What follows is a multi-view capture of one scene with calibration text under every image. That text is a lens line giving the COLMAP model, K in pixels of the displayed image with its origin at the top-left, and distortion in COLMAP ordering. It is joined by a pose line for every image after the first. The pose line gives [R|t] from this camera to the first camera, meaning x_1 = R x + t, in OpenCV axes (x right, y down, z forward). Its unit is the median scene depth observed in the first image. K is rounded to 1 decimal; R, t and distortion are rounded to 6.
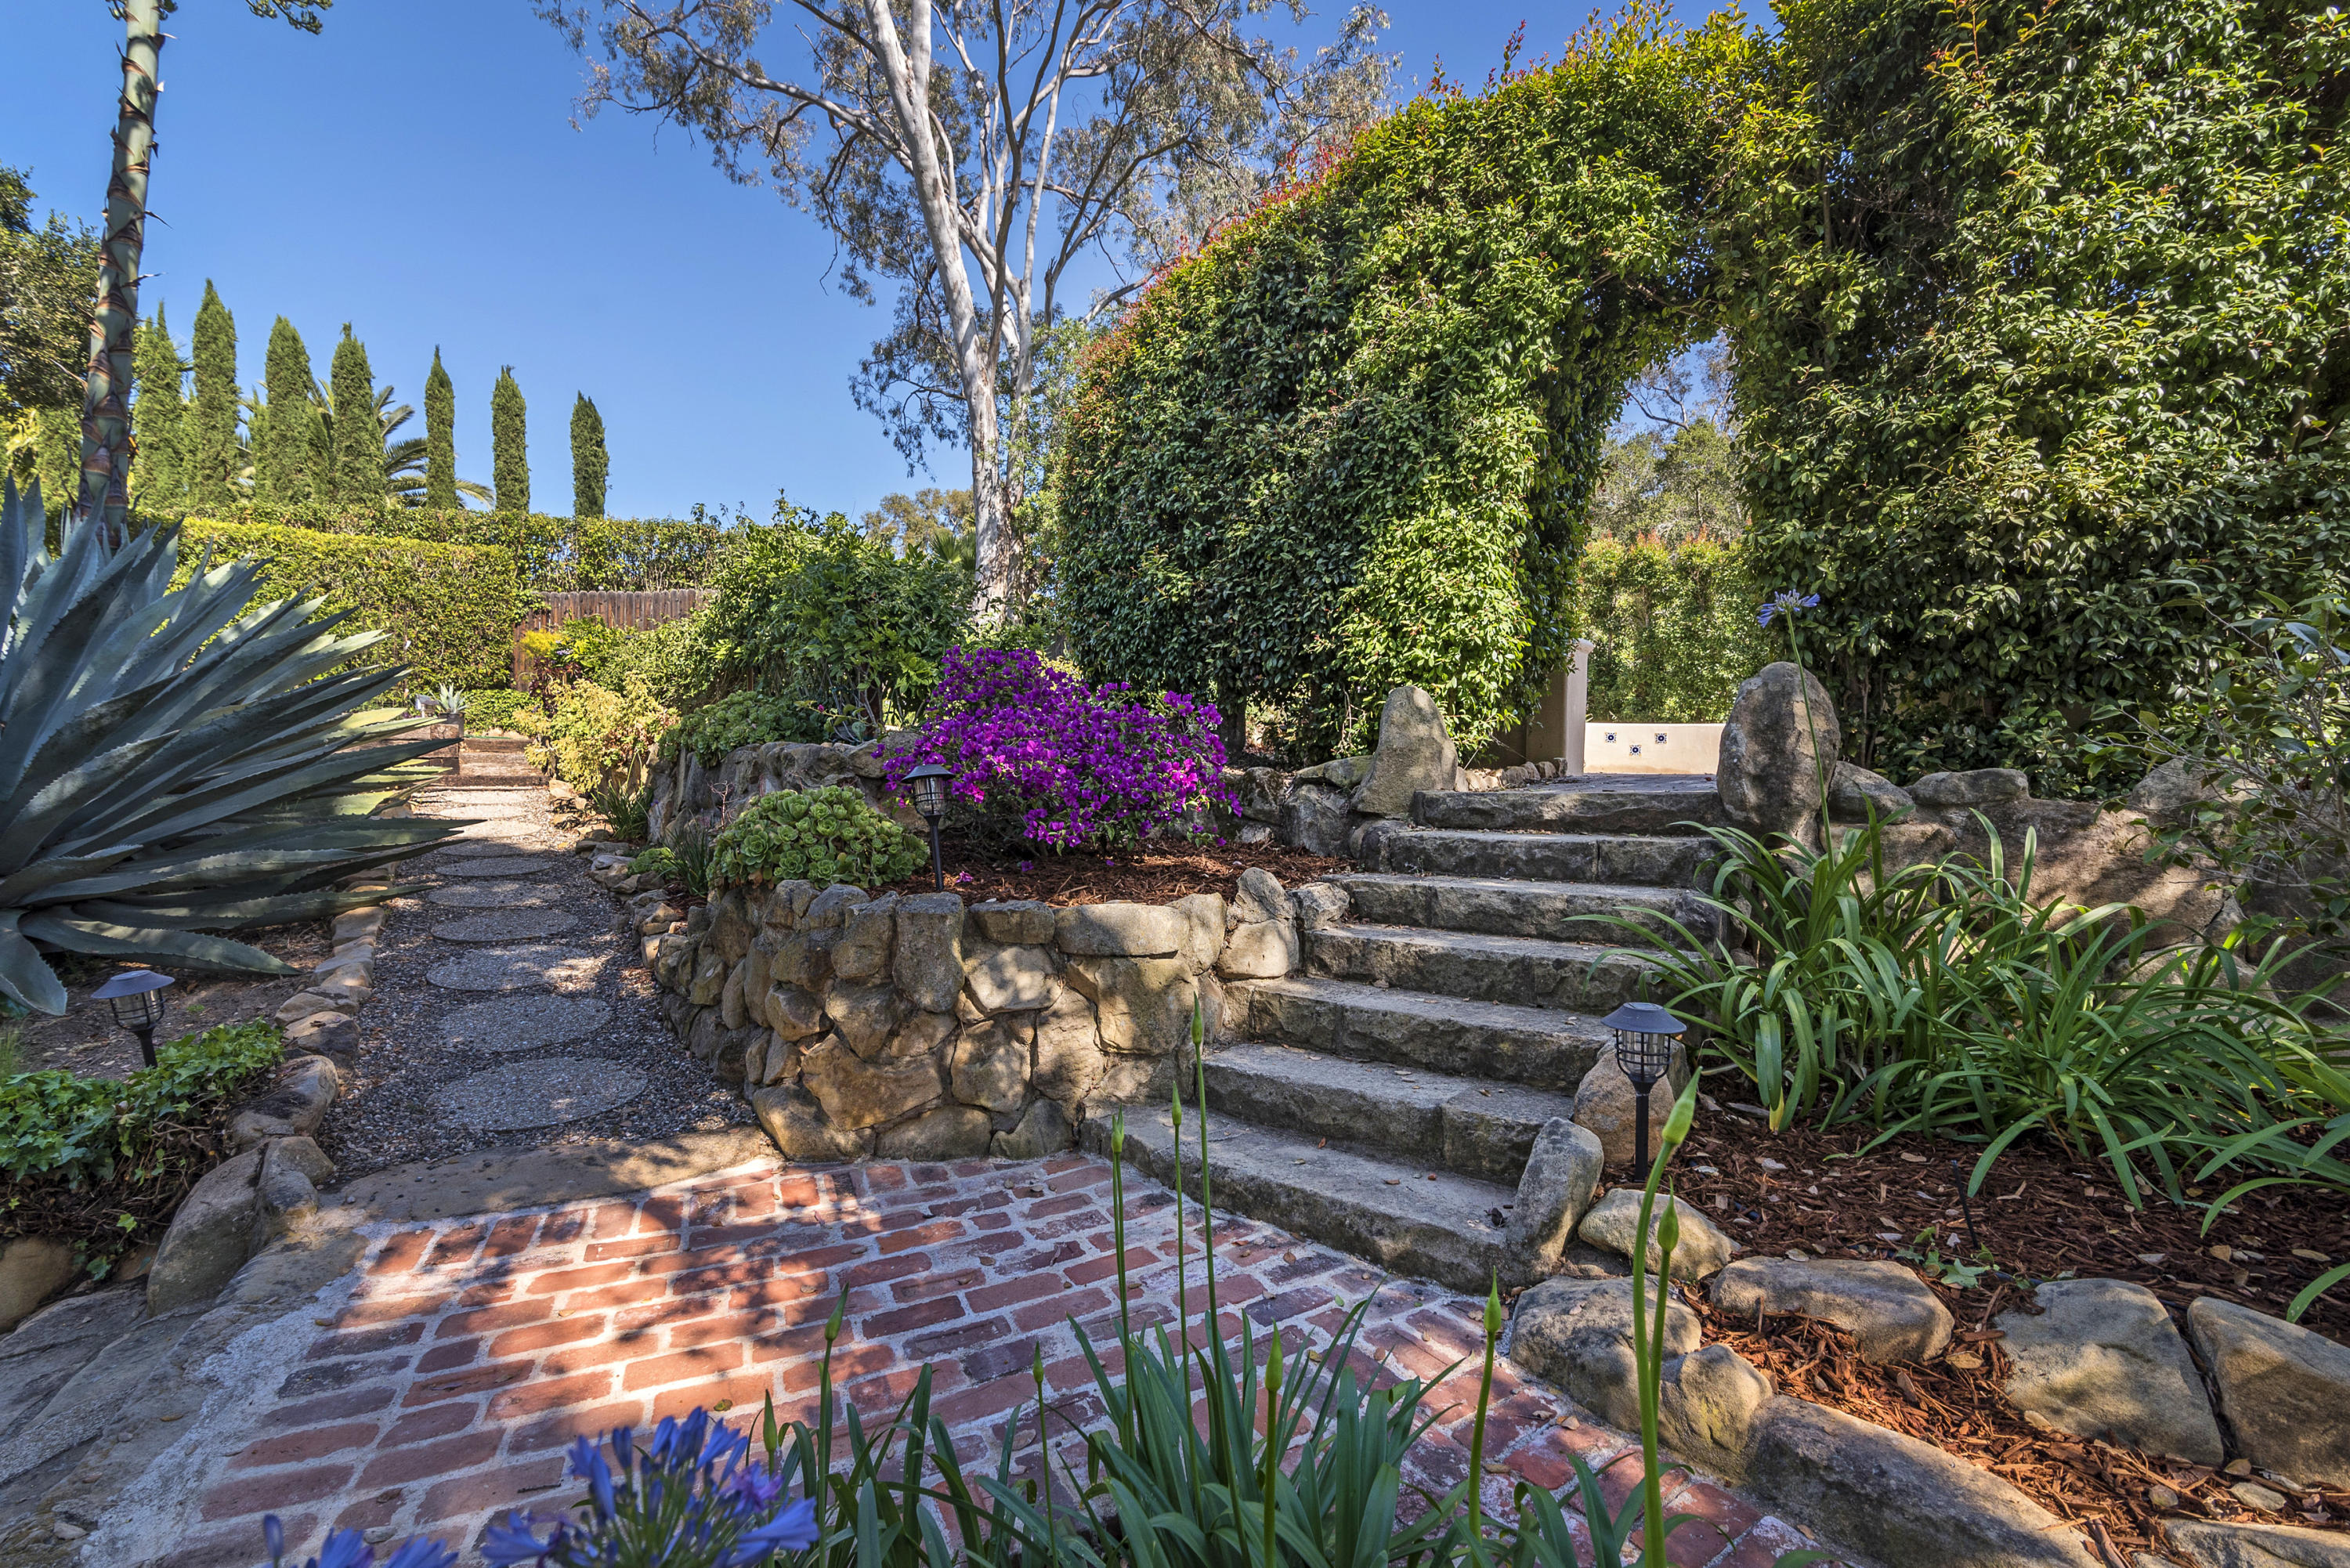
lens RADIAL K [[1080.9, 0, 1175.6], [0, 1080.9, 789.1], [0, 0, 1]] dist [0.002184, 0.000263]
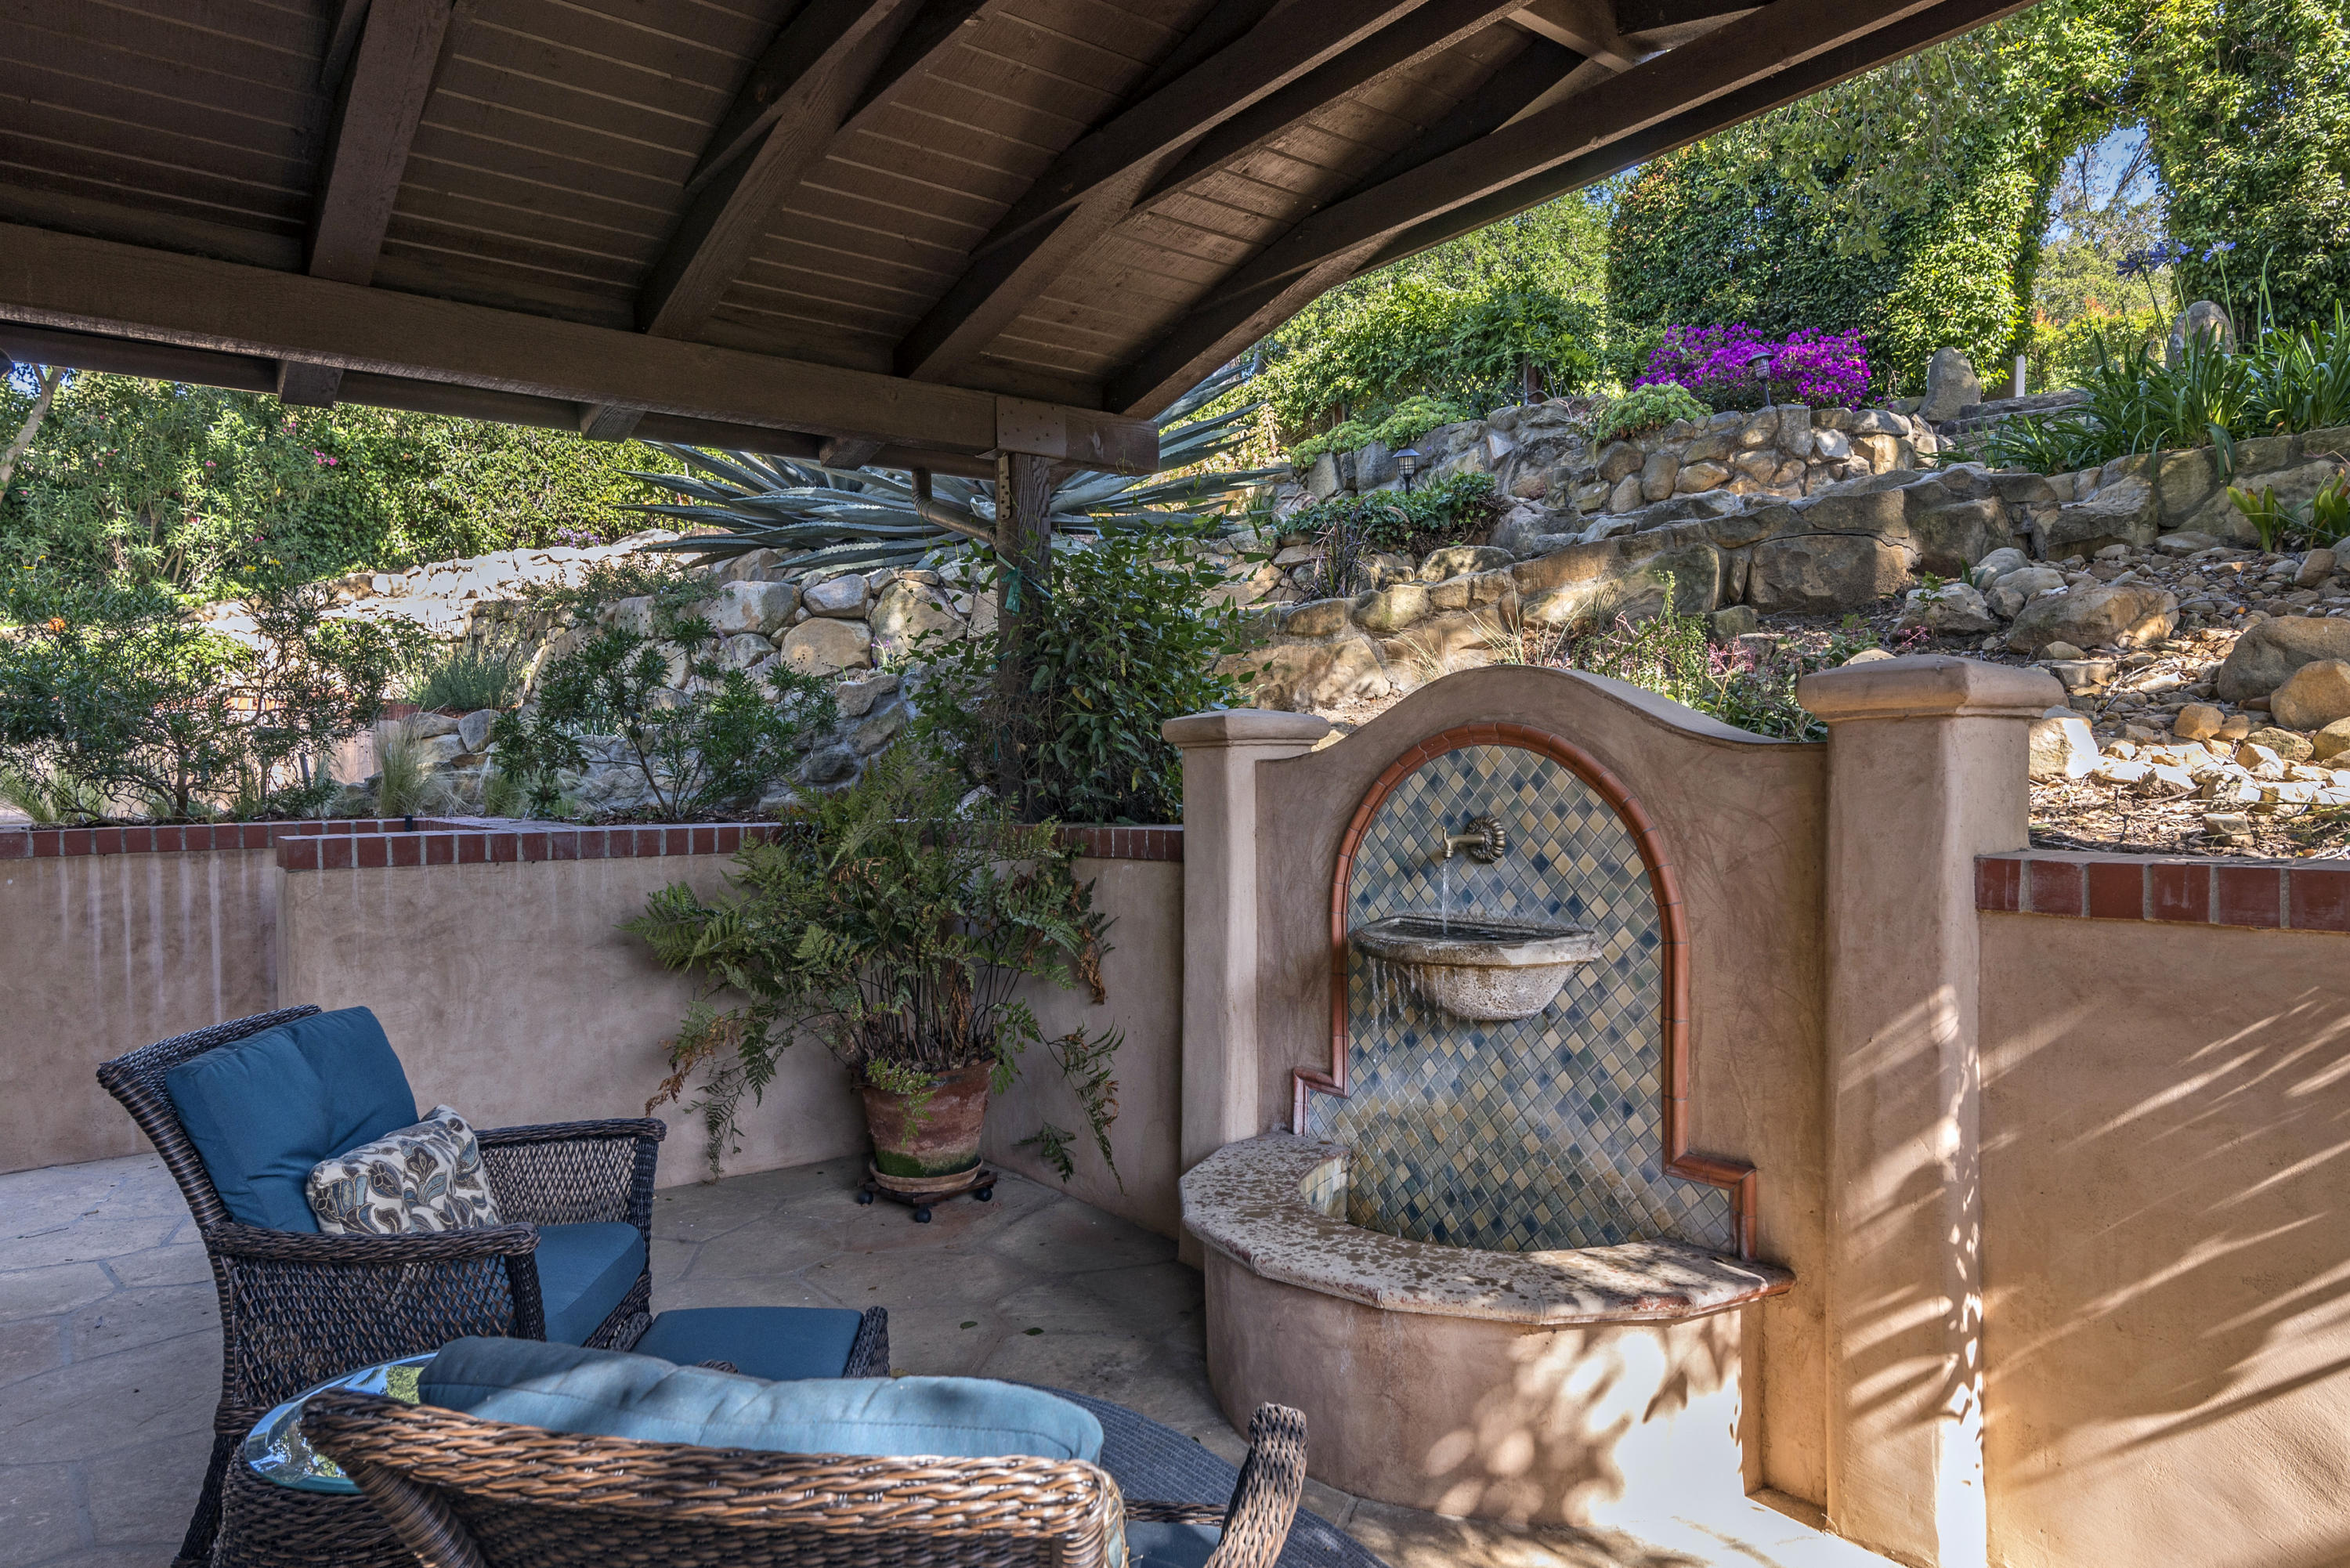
lens RADIAL K [[1459.2, 0, 1172.7], [0, 1459.2, 785.5], [0, 0, 1]] dist [0.001772, -0.003207]
pose [[0.999908, -0.013315, -0.002670, -1.018166], [0.013312, 0.999911, -0.000974, 0.587793], [0.002682, 0.000938, 0.999996, -1.263440]]
